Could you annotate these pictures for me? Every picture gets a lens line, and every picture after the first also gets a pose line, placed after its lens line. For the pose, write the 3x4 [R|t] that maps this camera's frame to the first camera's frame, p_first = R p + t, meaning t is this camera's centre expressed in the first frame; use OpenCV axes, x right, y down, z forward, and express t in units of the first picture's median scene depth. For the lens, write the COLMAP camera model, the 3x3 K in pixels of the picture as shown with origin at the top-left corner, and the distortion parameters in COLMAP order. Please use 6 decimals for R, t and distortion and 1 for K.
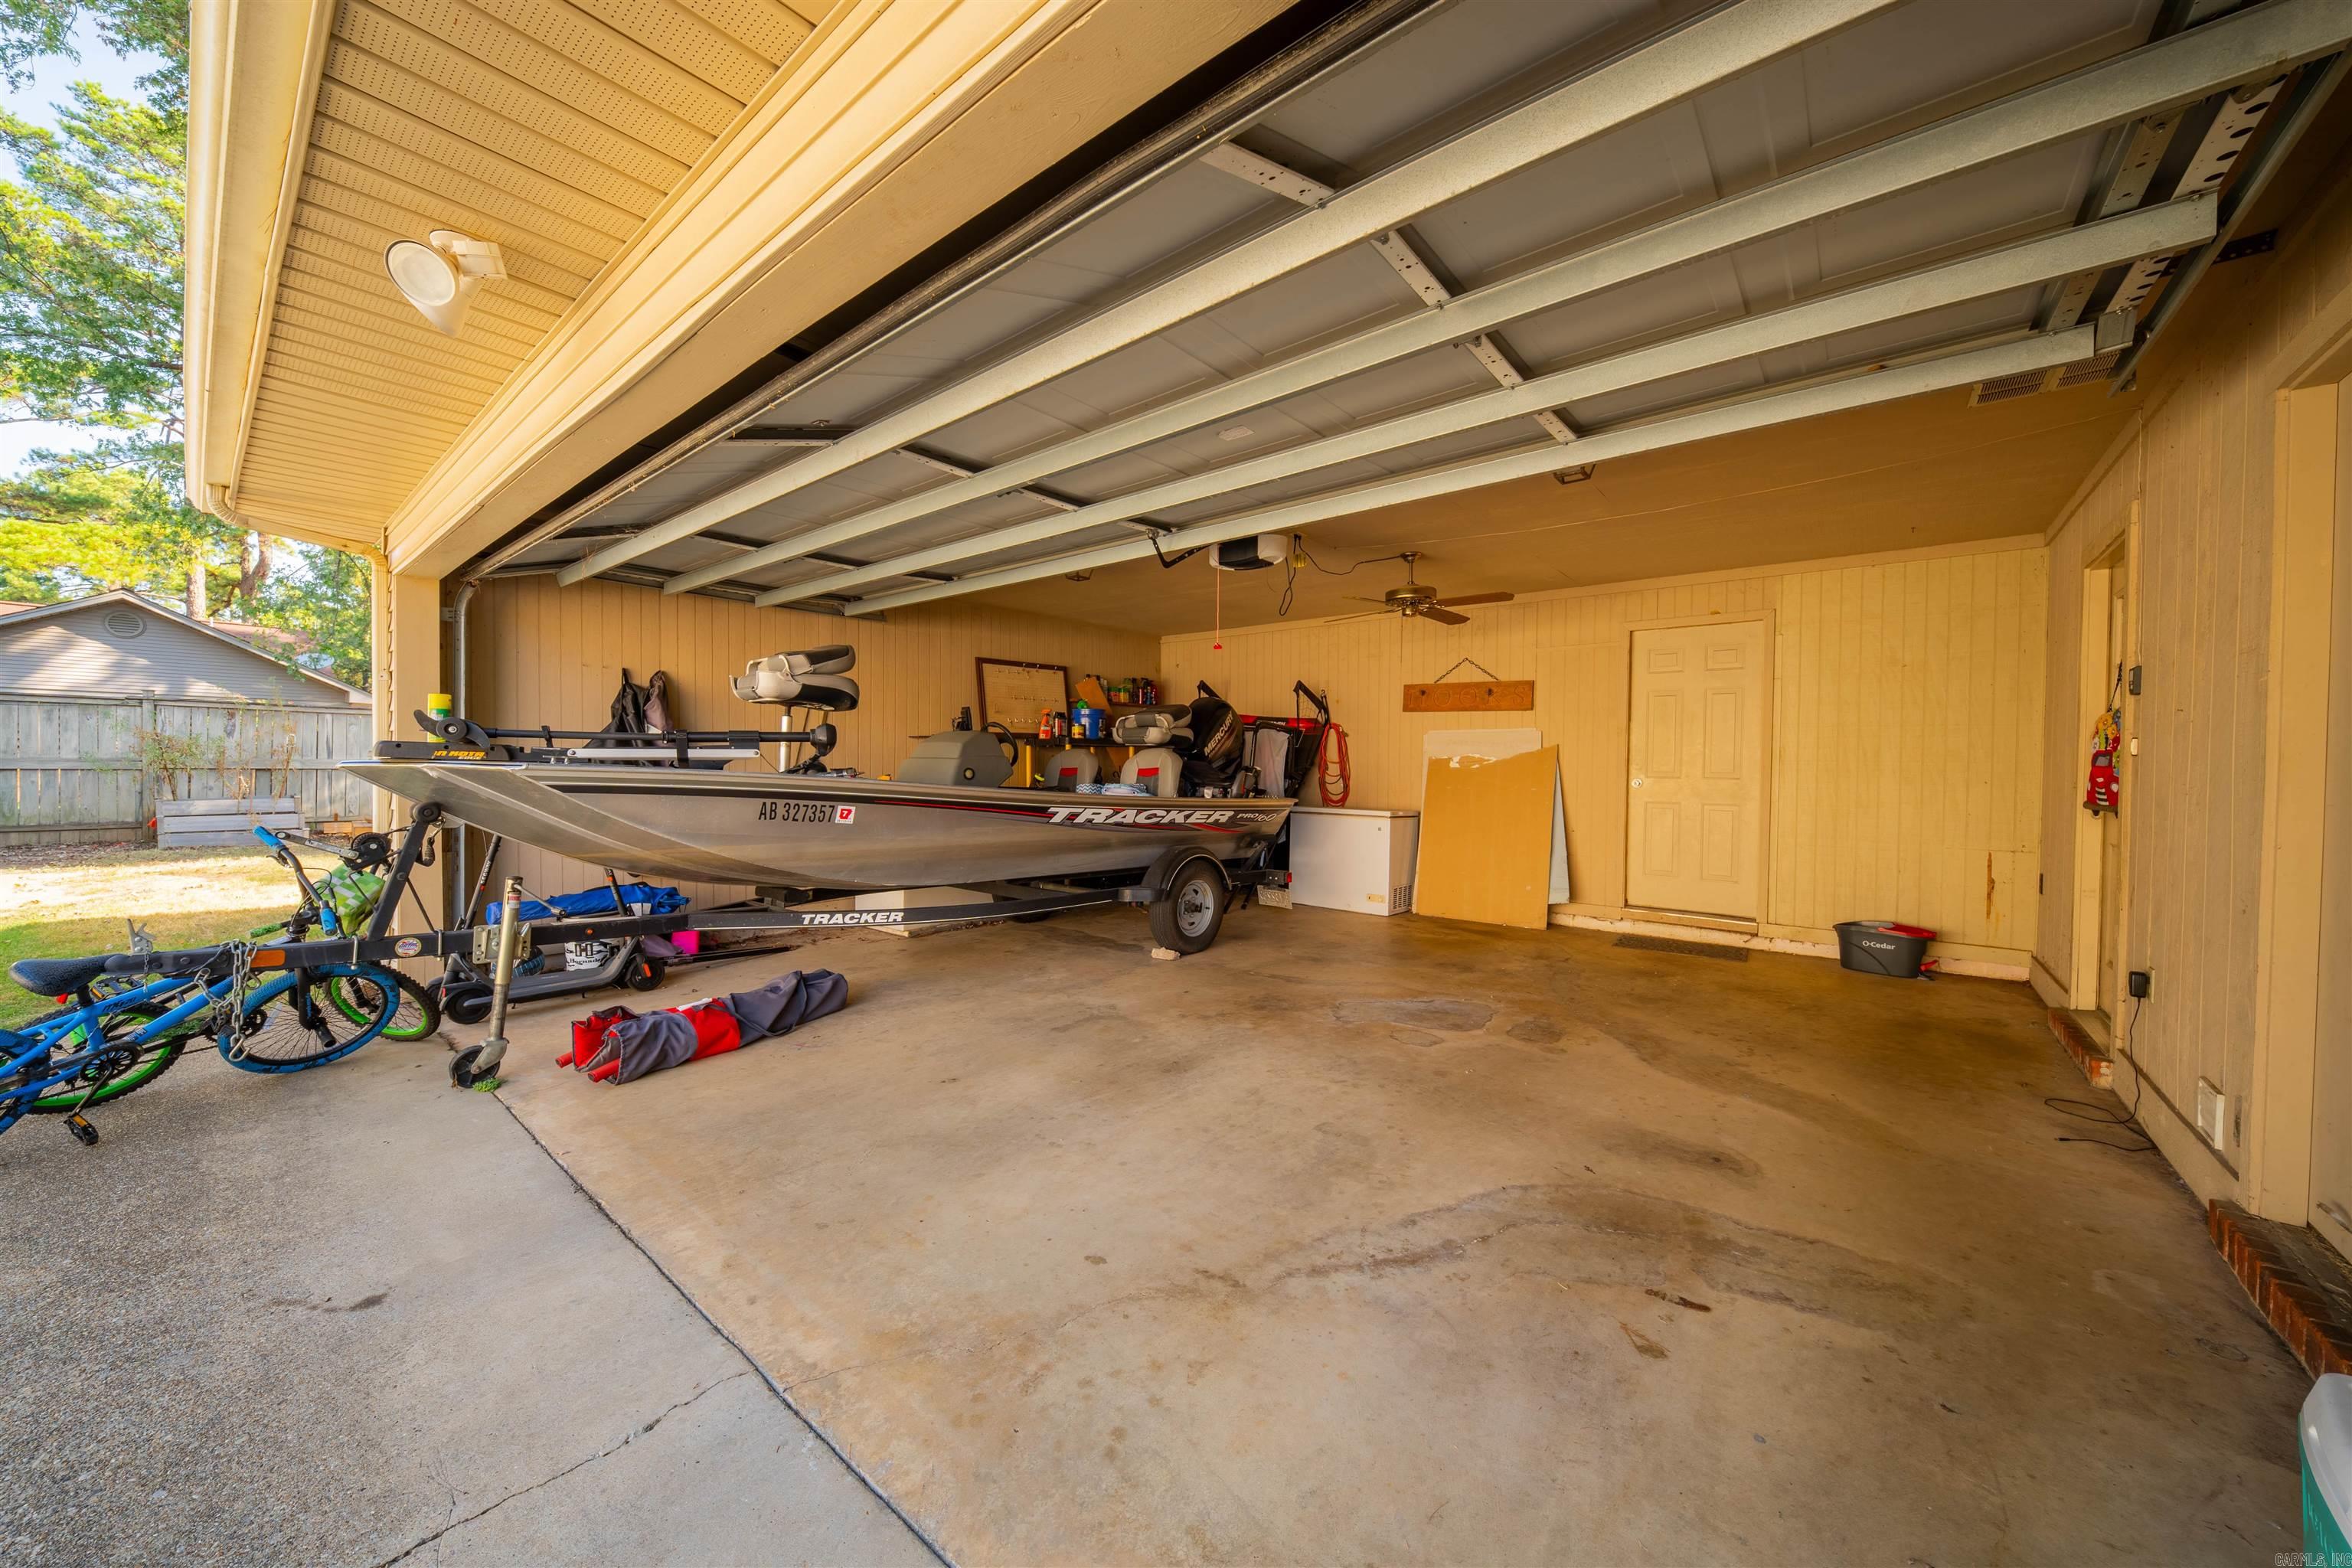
lens RADIAL K [[817.5, 0, 1168.5], [0, 817.5, 778.7], [0, 0, 1]] dist [0.002512, -0.003020]
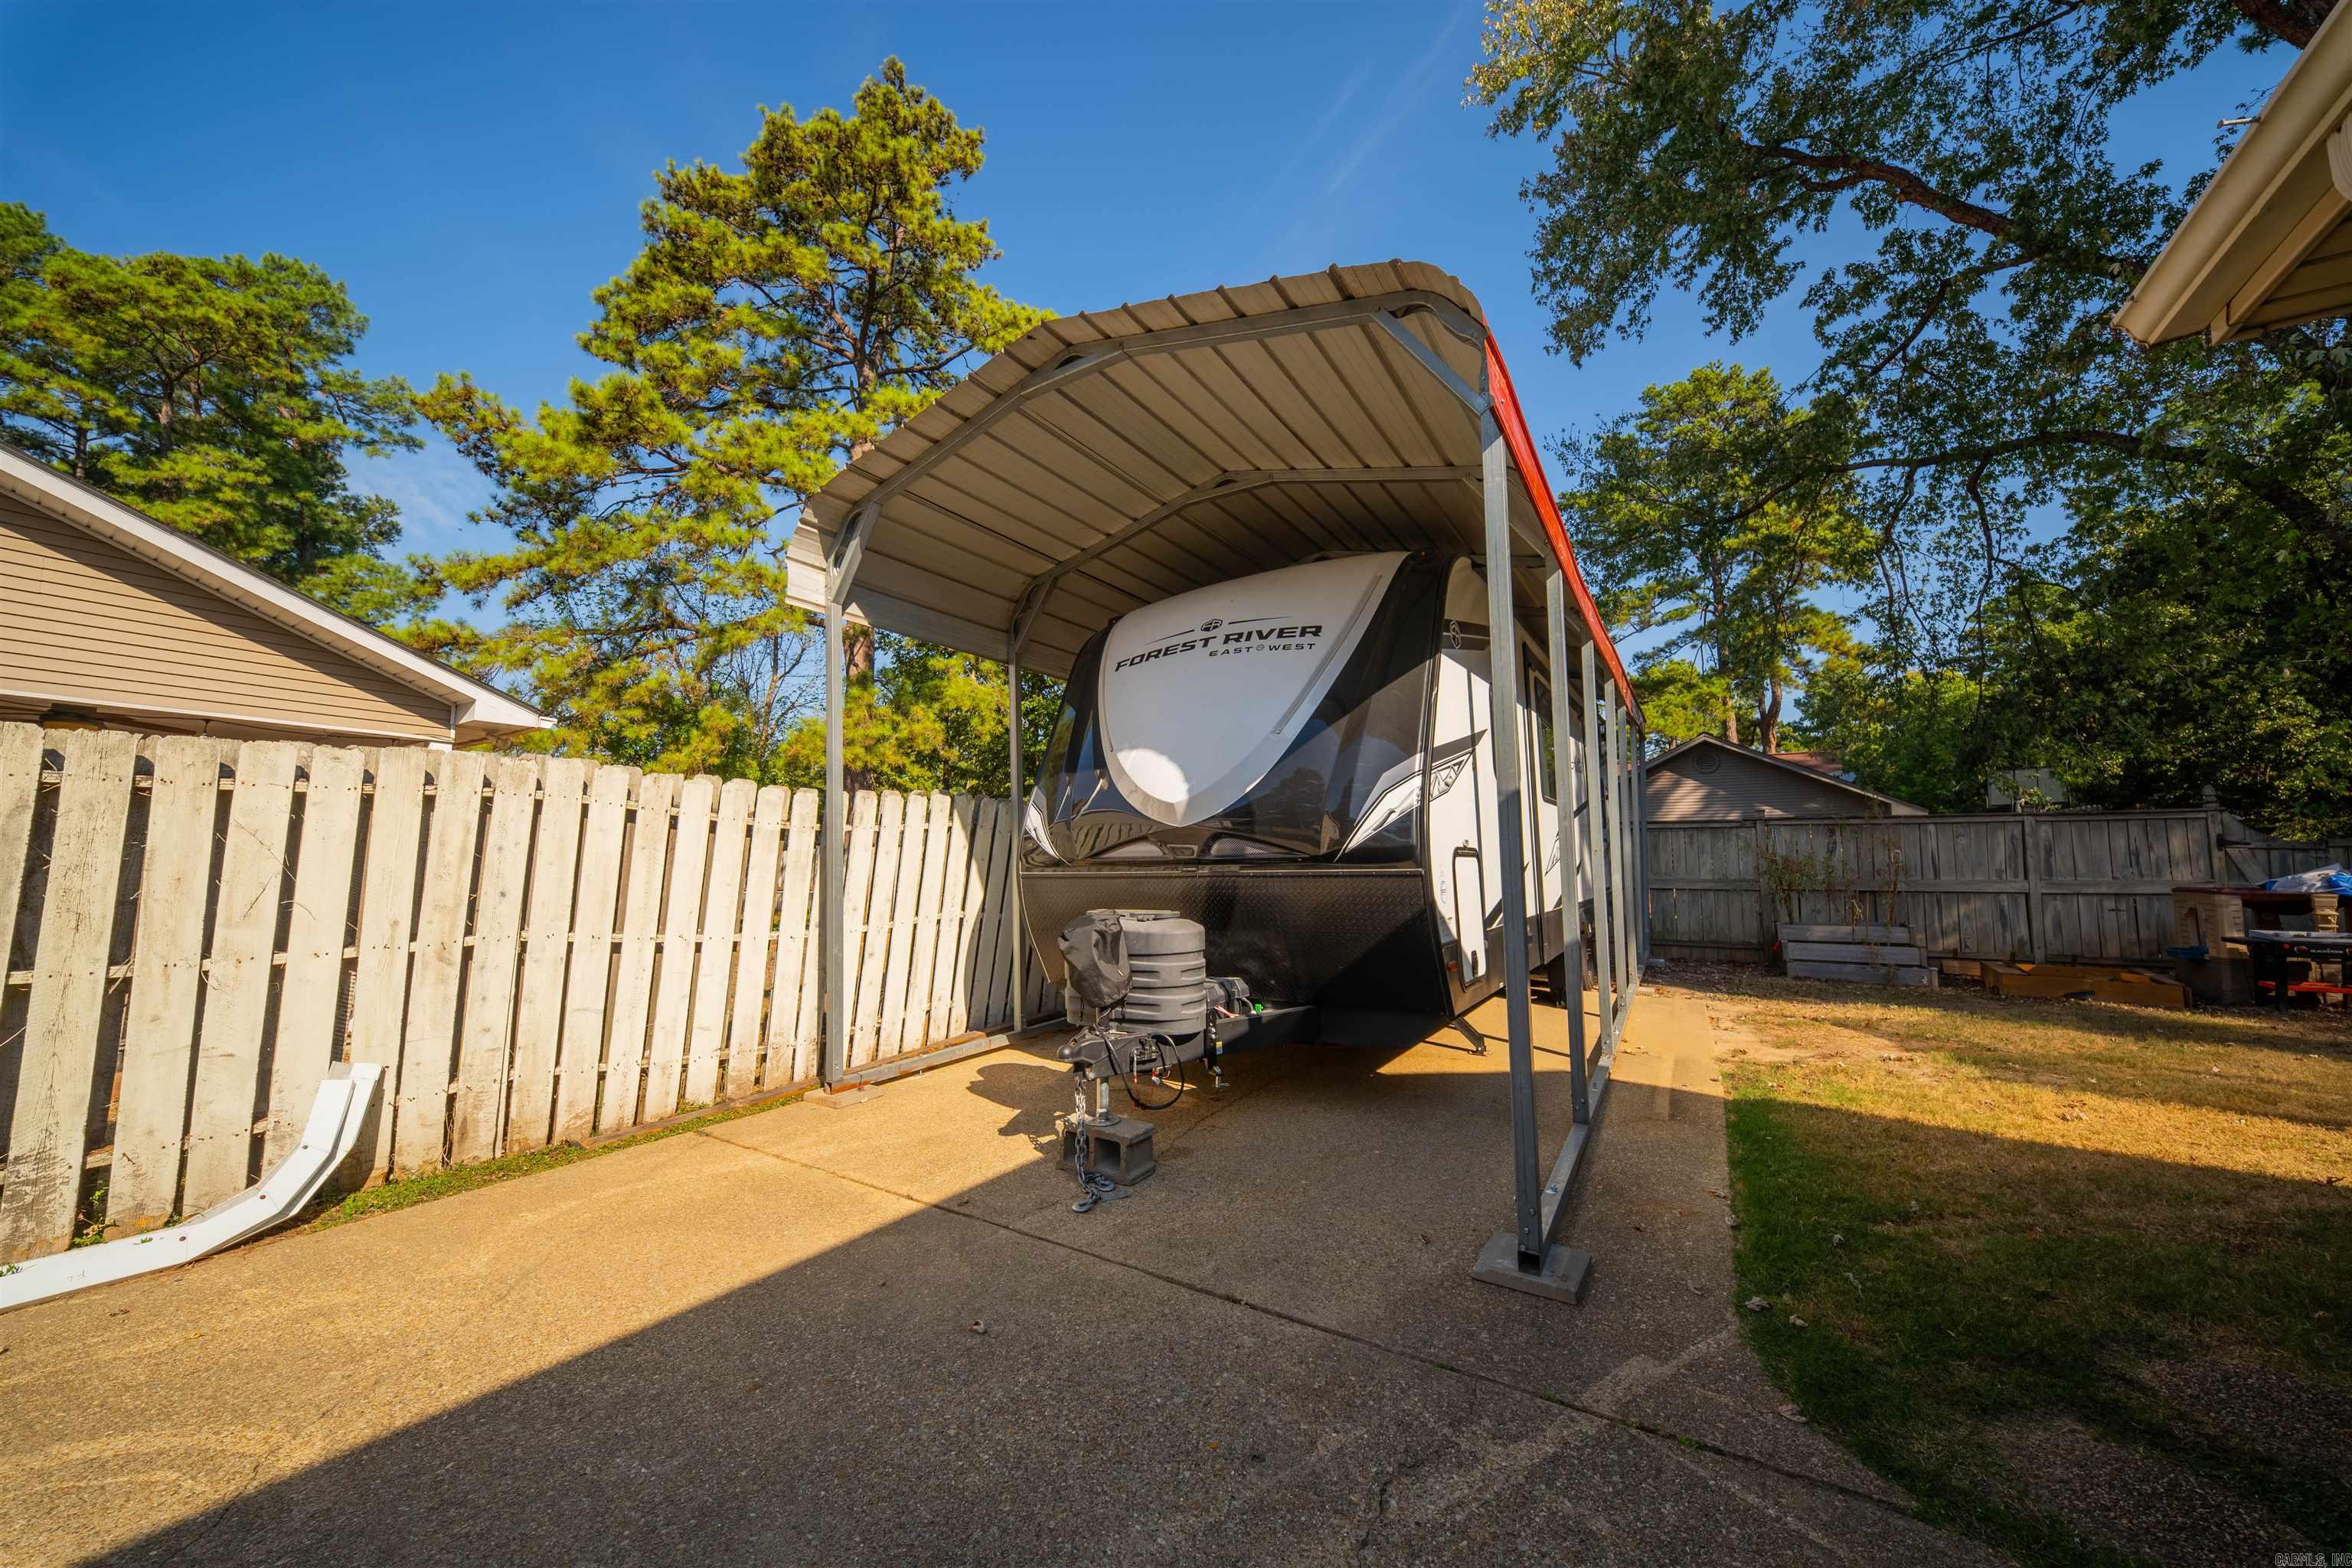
lens RADIAL K [[817.5, 0, 1176.8], [0, 817.5, 781.8], [0, 0, 1]] dist [0.002512, -0.003020]
pose [[0.115437, -0.115202, -0.986612, -0.244303], [-0.019986, 0.992781, -0.118261, -0.007809], [0.993114, 0.033370, 0.112301, 0.123224]]
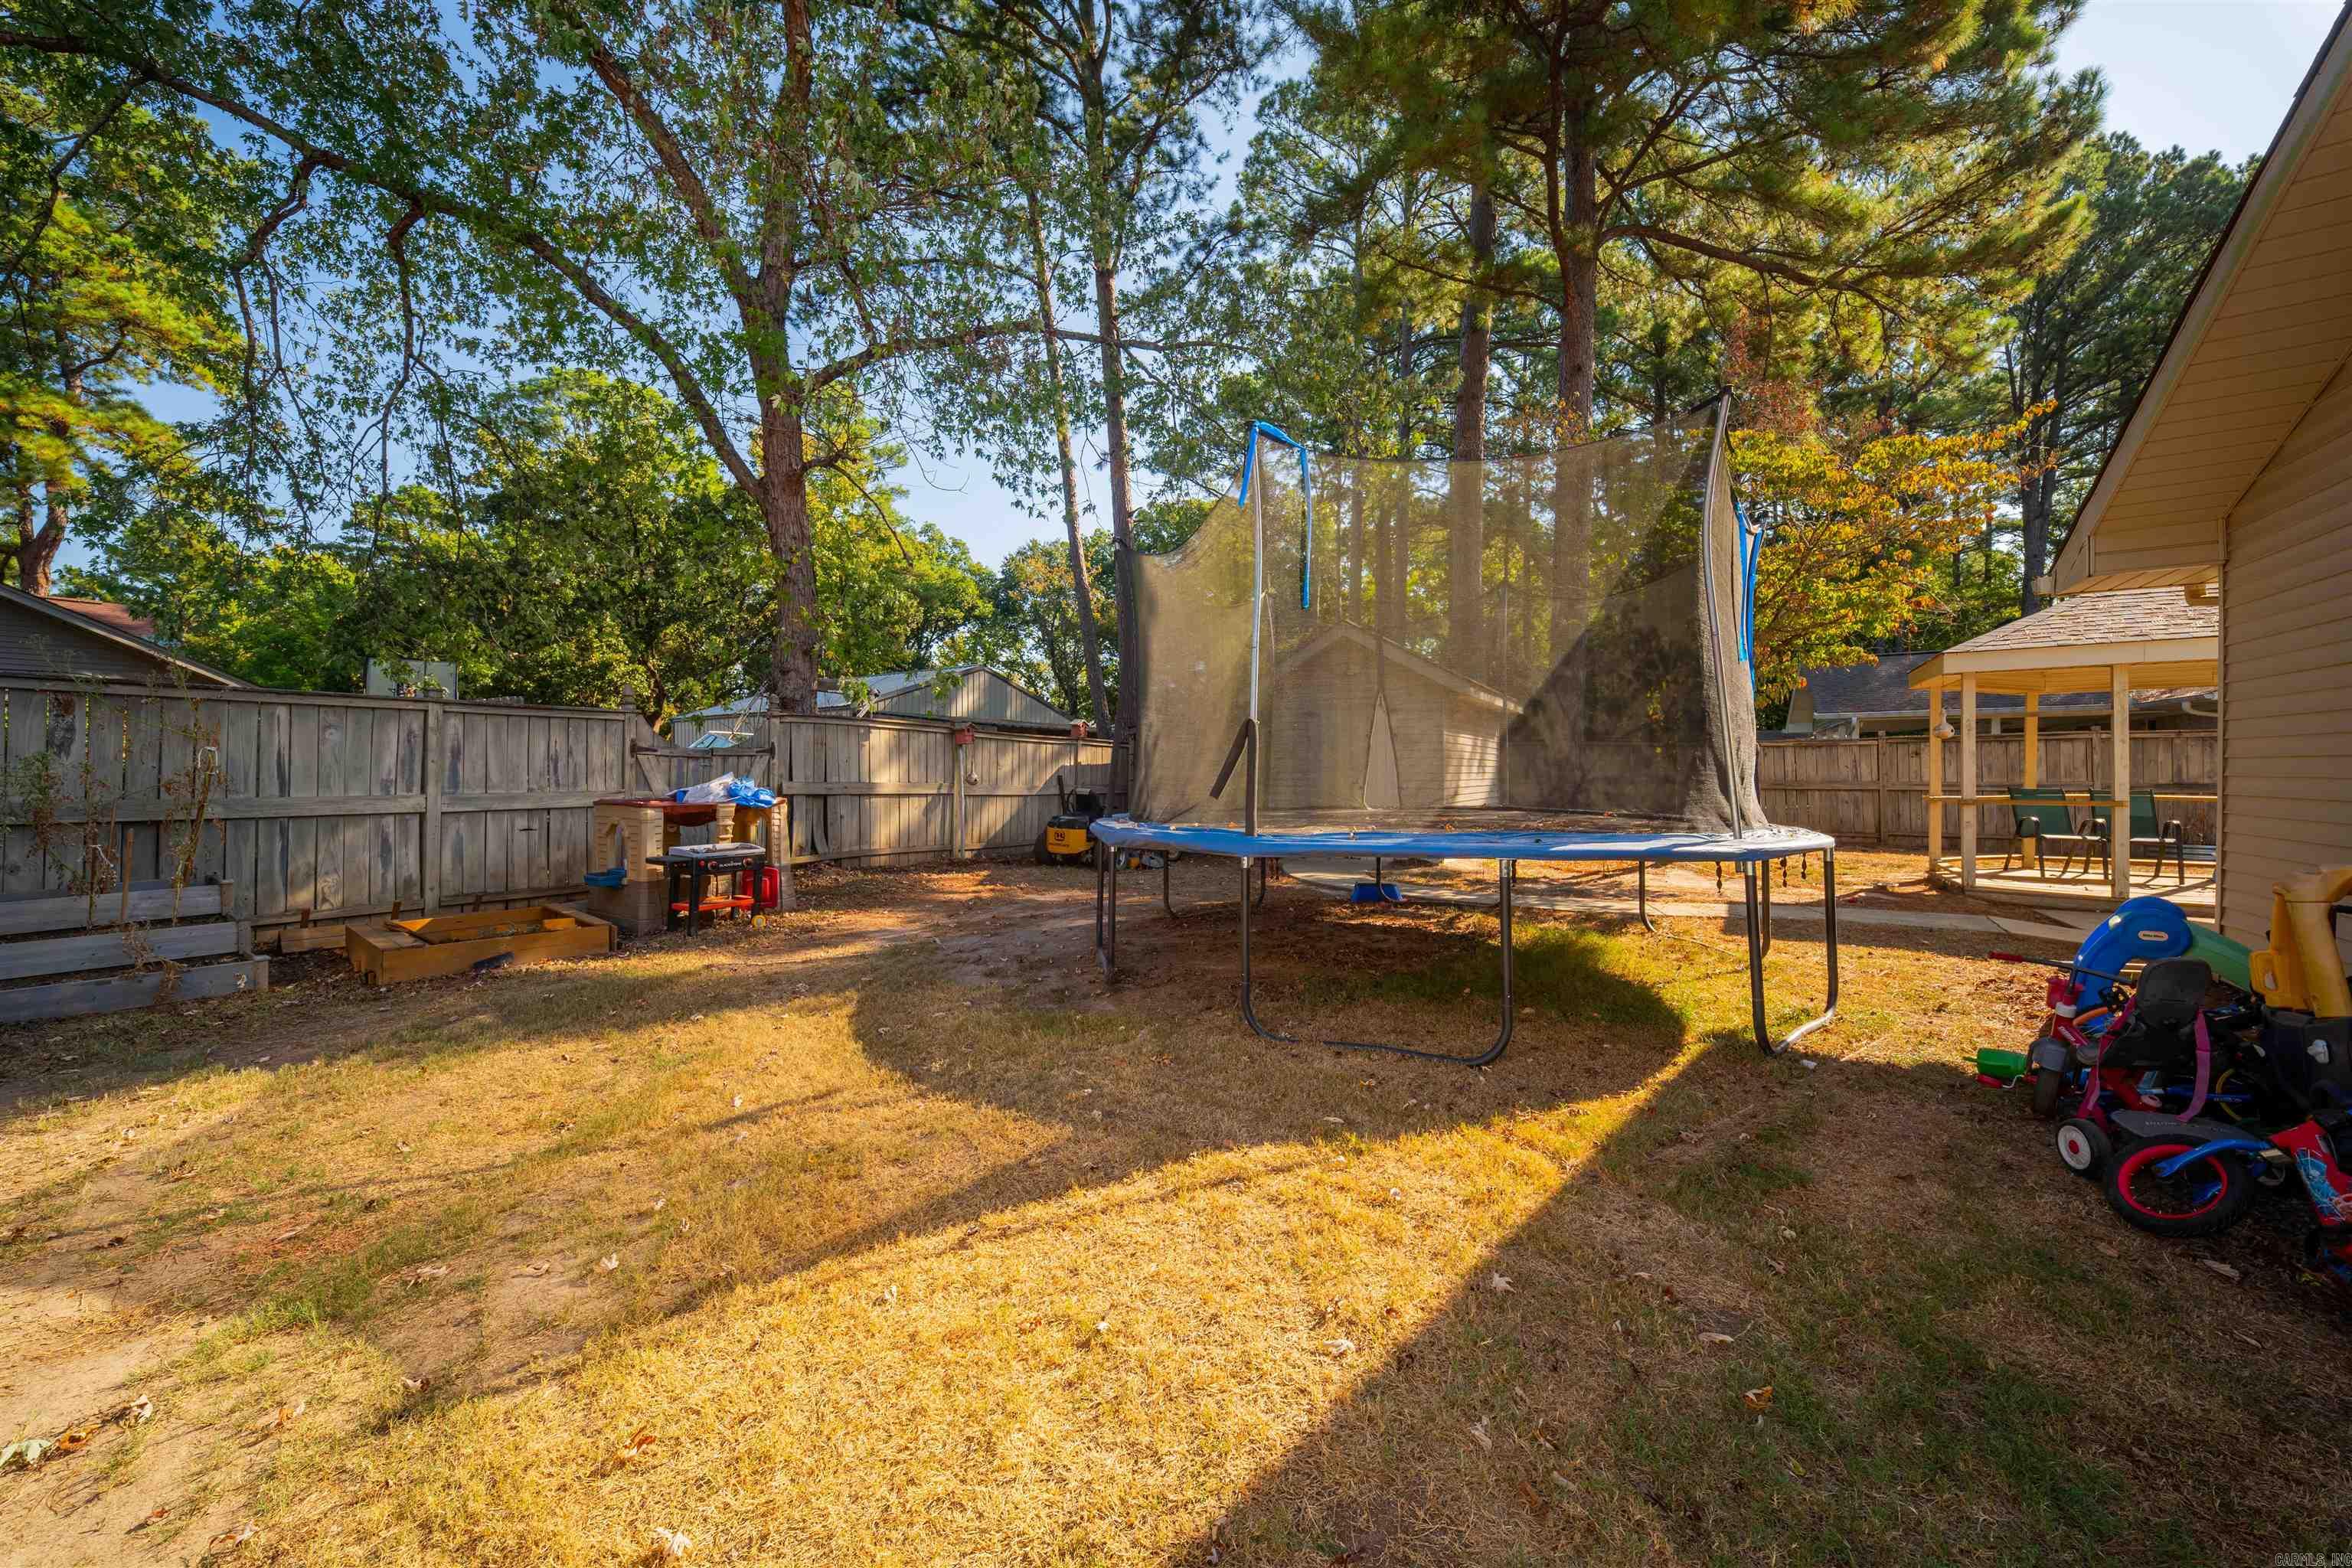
lens RADIAL K [[817.5, 0, 1181.7], [0, 817.5, 779.5], [0, 0, 1]] dist [0.002512, -0.003020]
pose [[0.992848, -0.014232, 0.118532, -0.449652], [0.015581, 0.999824, -0.010464, -0.017487], [-0.118362, 0.012236, 0.992895, 0.366493]]
